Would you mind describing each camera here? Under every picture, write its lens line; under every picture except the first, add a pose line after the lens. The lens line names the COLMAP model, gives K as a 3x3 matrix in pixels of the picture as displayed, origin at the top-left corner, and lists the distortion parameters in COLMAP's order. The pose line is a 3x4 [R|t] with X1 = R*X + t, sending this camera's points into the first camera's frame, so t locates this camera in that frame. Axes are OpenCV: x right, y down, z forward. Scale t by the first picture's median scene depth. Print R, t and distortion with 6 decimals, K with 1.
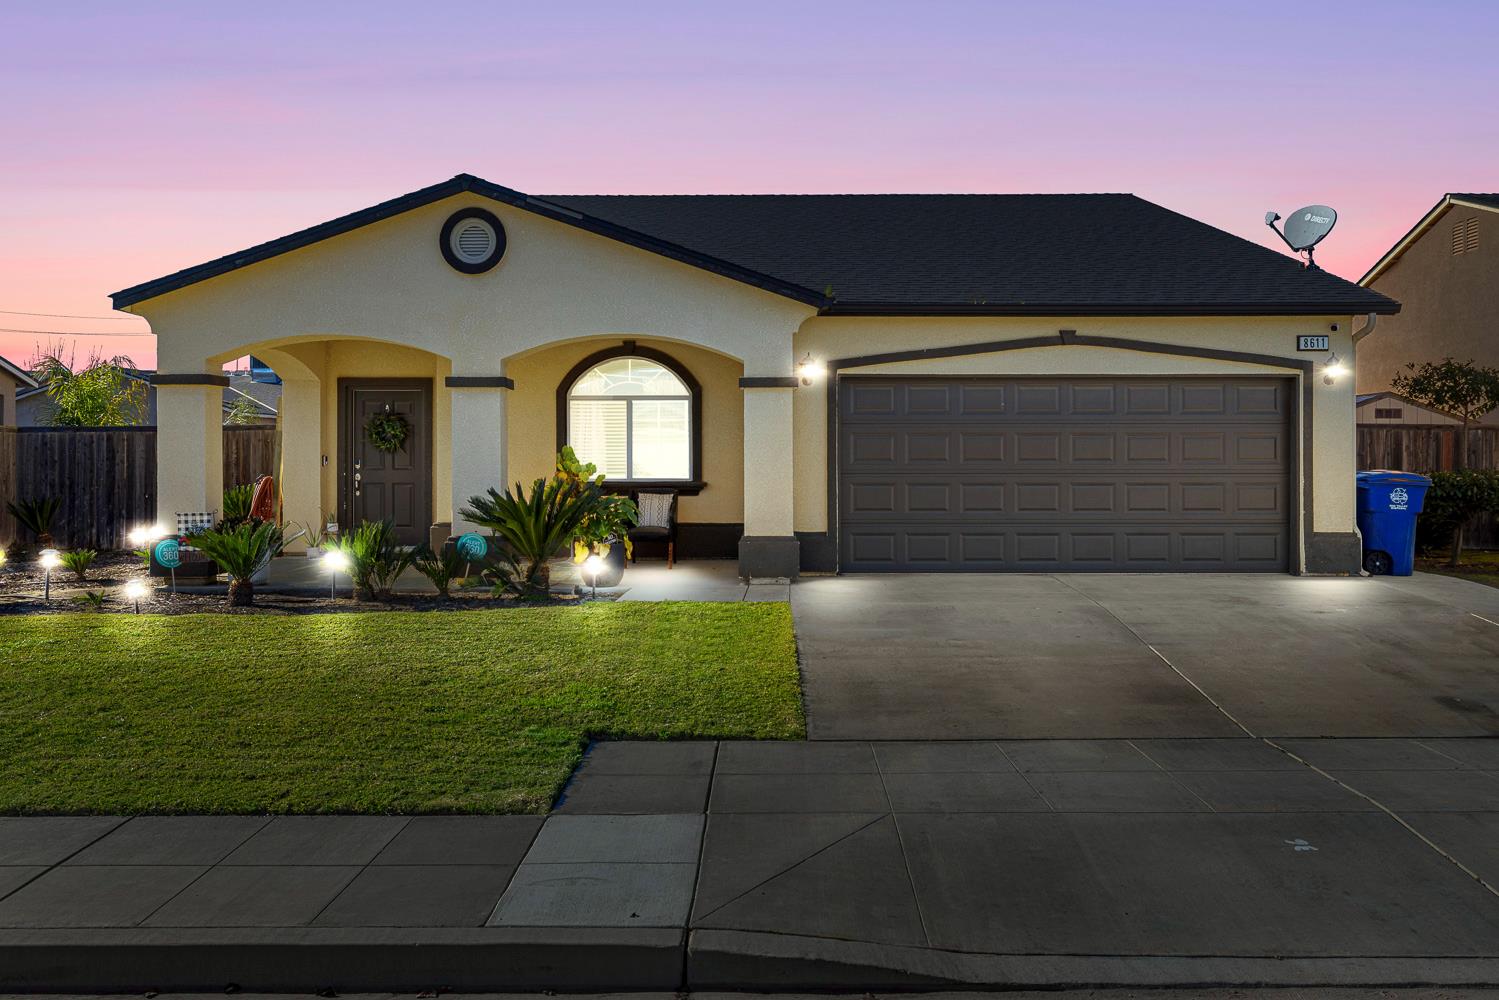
lens RADIAL K [[1206.2, 0, 770.4], [0, 1206.2, 457.9], [0, 0, 1]] dist [0.009264, -0.011714]
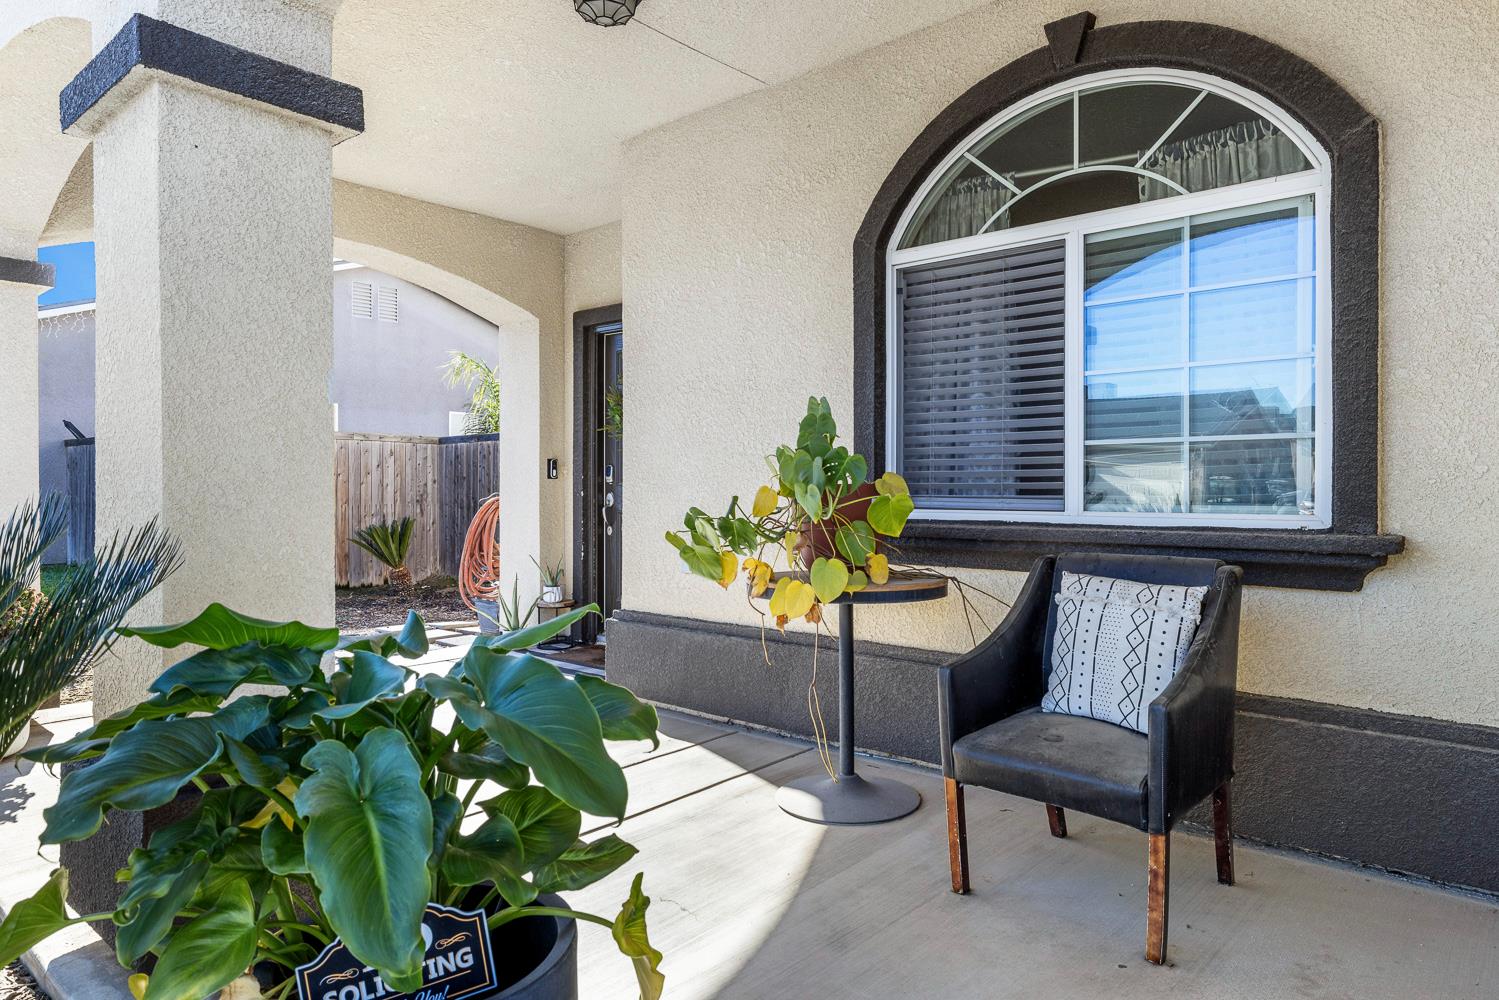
lens RADIAL K [[938.8, 0, 750.0], [0, 938.8, 492.6], [0, 0, 1]] dist [0.000554, -0.003559]
pose [[0.748726, 0.005117, -0.662860, -0.031942], [-0.003922, 0.999987, 0.003289, 0.013603], [0.662868, 0.000137, 0.748736, 0.895689]]
